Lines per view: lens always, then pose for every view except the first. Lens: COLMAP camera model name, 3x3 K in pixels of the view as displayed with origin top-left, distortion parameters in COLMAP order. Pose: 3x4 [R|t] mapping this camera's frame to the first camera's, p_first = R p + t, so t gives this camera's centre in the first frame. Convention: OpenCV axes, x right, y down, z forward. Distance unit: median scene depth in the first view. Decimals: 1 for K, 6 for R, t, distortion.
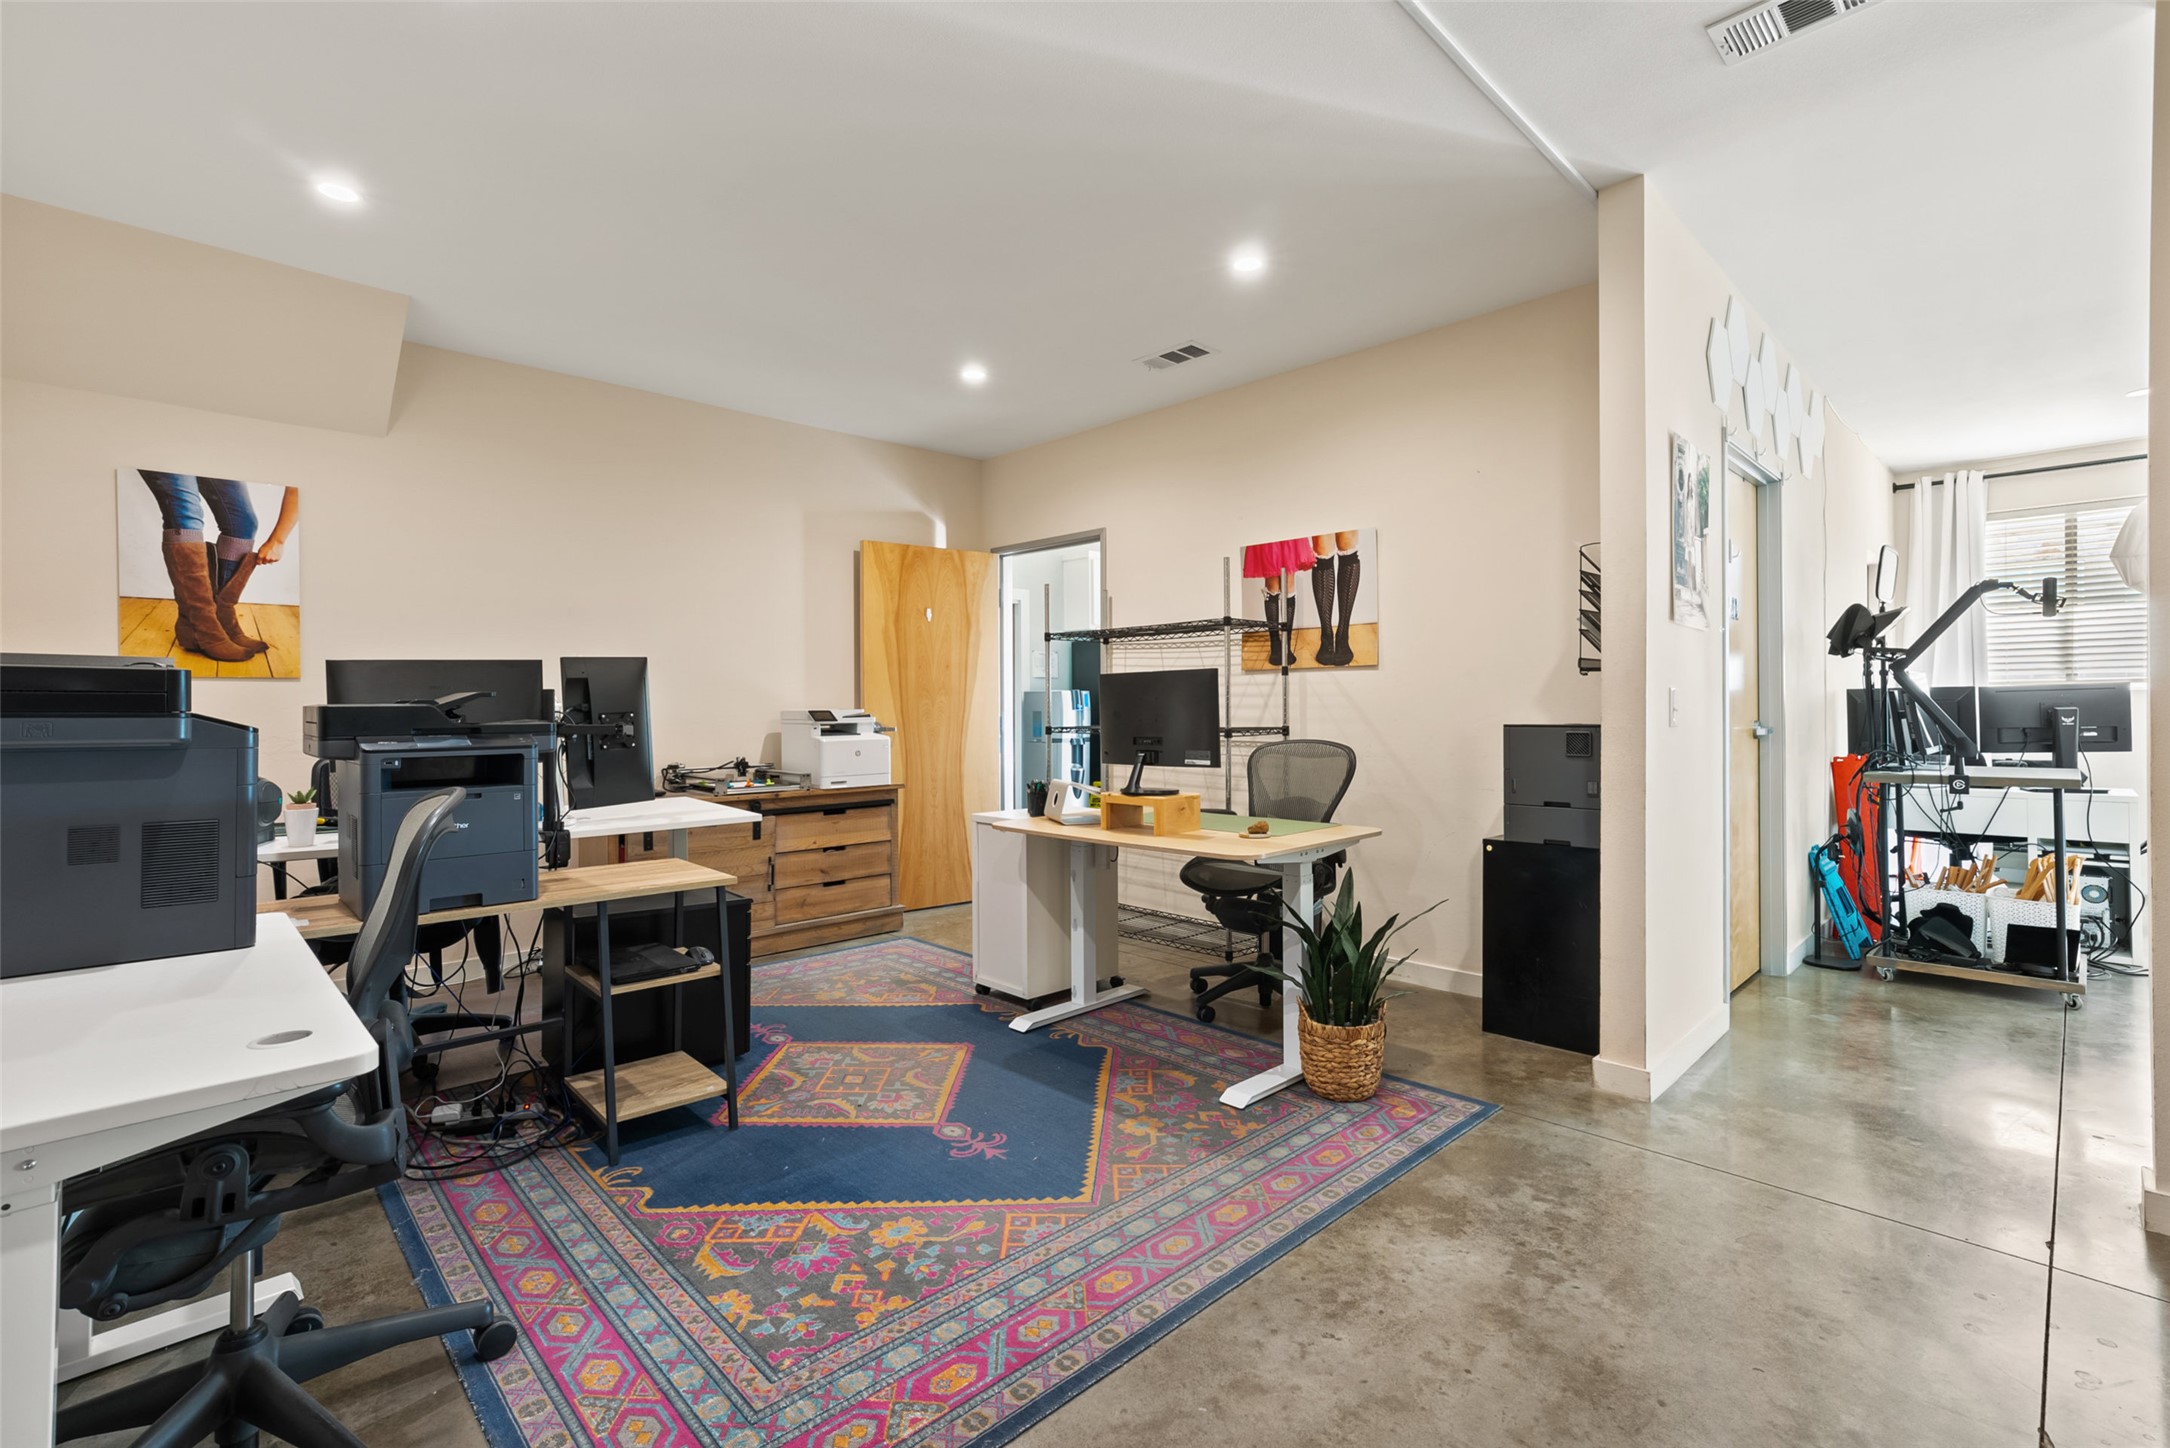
lens RADIAL K [[977.0, 0, 1085.9], [0, 977.0, 715.9], [0, 0, 1]] dist [-0.008441, 0.000833]
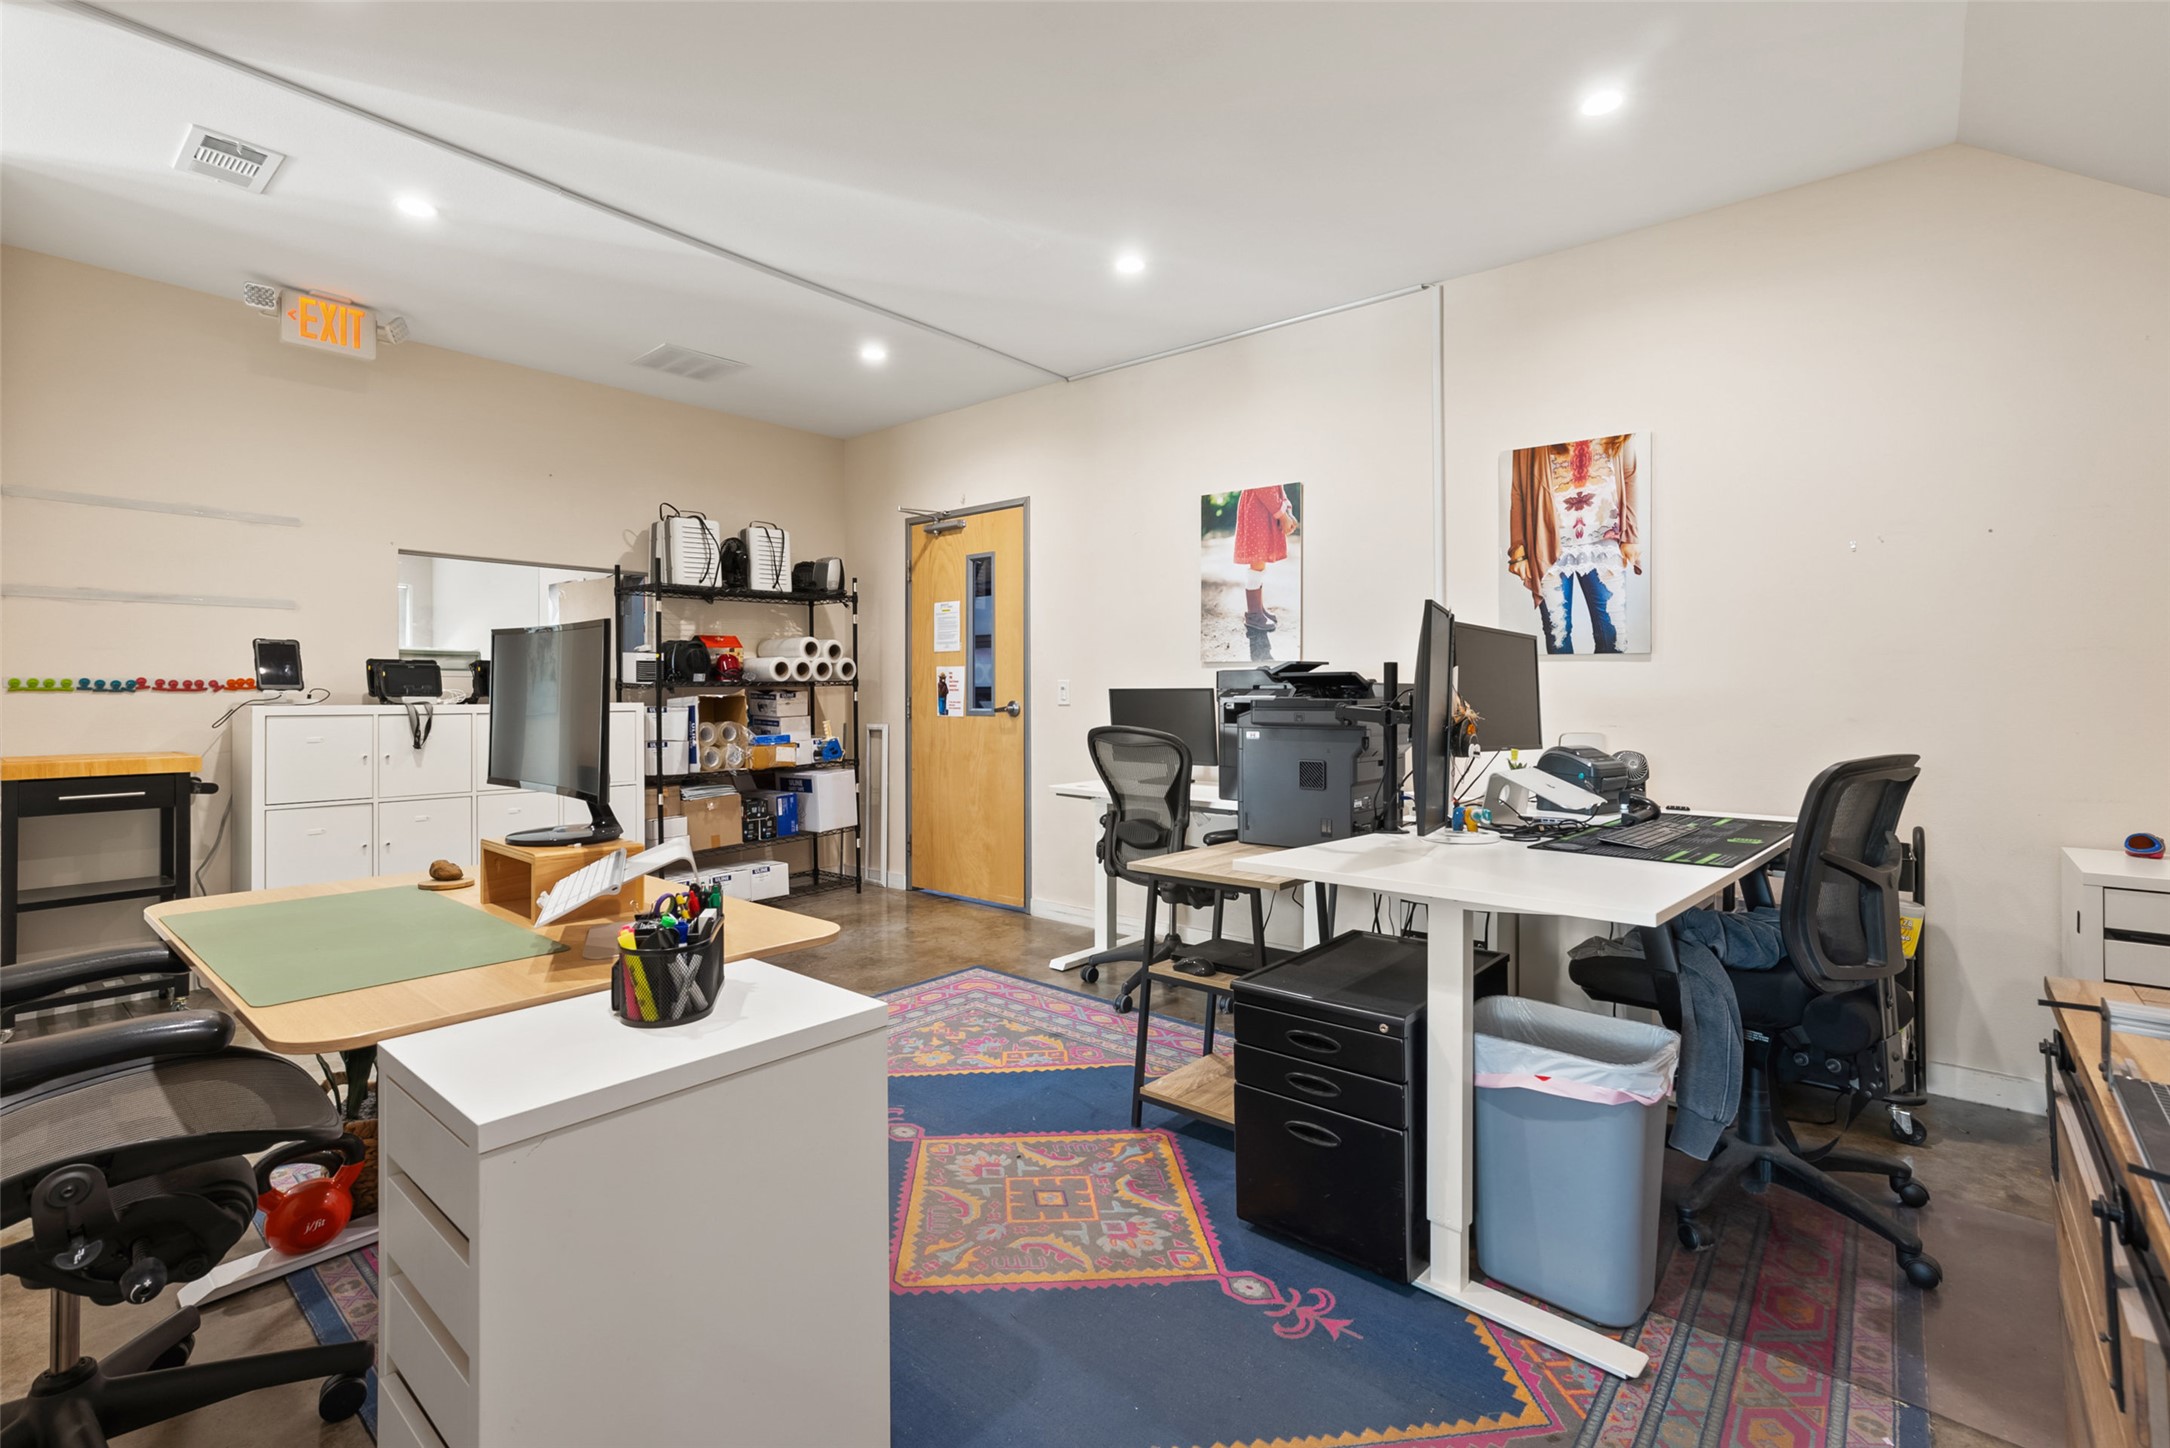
lens RADIAL K [[977.0, 0, 1088.8], [0, 977.0, 702.7], [0, 0, 1]] dist [-0.008441, 0.000833]
pose [[-0.994736, 0.007900, -0.102170, -0.261550], [0.006581, 0.999891, 0.013244, -0.006317], [0.102264, 0.012502, -0.994679, 2.306656]]
